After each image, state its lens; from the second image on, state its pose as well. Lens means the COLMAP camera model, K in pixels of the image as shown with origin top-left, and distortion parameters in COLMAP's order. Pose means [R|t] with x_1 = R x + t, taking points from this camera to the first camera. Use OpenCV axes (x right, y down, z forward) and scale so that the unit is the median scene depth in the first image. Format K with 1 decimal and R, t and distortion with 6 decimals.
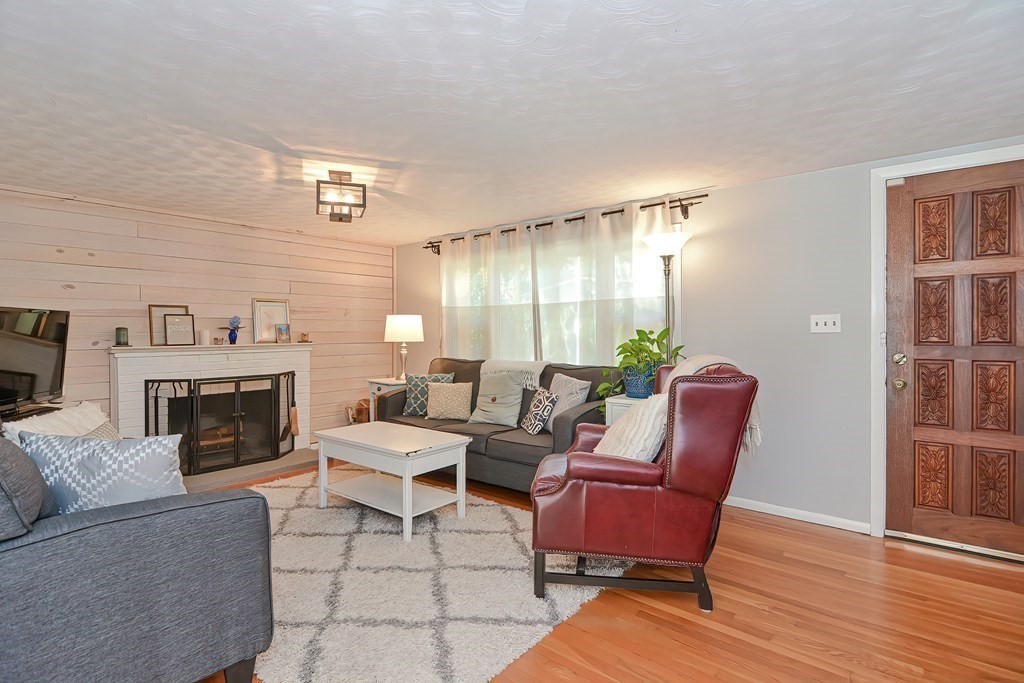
lens RADIAL K [[497.0, 0, 502.4], [0, 497.0, 336.3], [0, 0, 1]] dist [-0.003897, -0.004585]
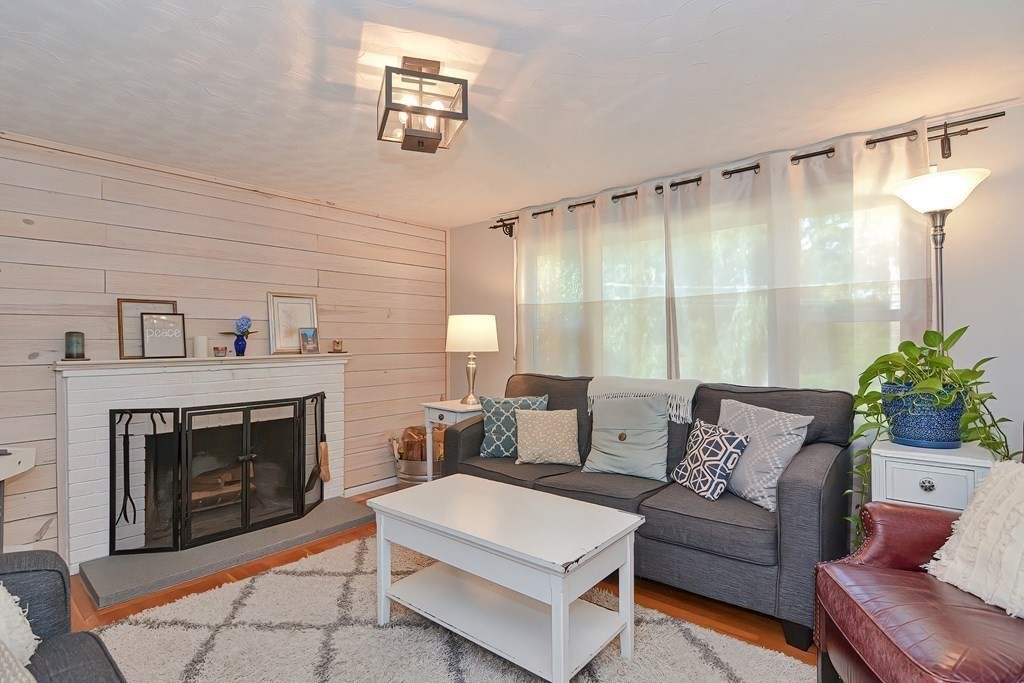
lens RADIAL K [[497.0, 0, 502.4], [0, 497.0, 336.3], [0, 0, 1]] dist [-0.003897, -0.004585]
pose [[0.999832, -0.003413, -0.018009, -0.157438], [0.003102, 0.999846, -0.017295, 0.001397], [0.018065, 0.017236, 0.999688, 0.300136]]
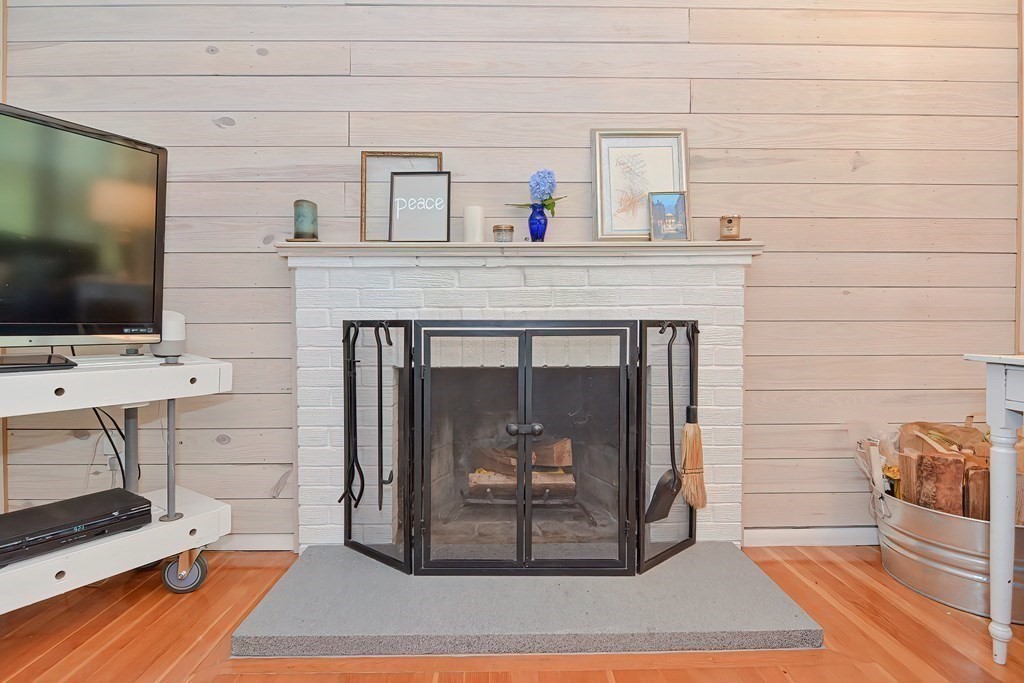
lens RADIAL K [[497.0, 0, 502.4], [0, 497.0, 336.3], [0, 0, 1]] dist [-0.003897, -0.004585]
pose [[0.664667, 0.015150, -0.746986, -0.272385], [-0.007643, 0.999880, 0.013478, 0.084540], [0.747101, -0.003249, 0.664703, 0.728939]]
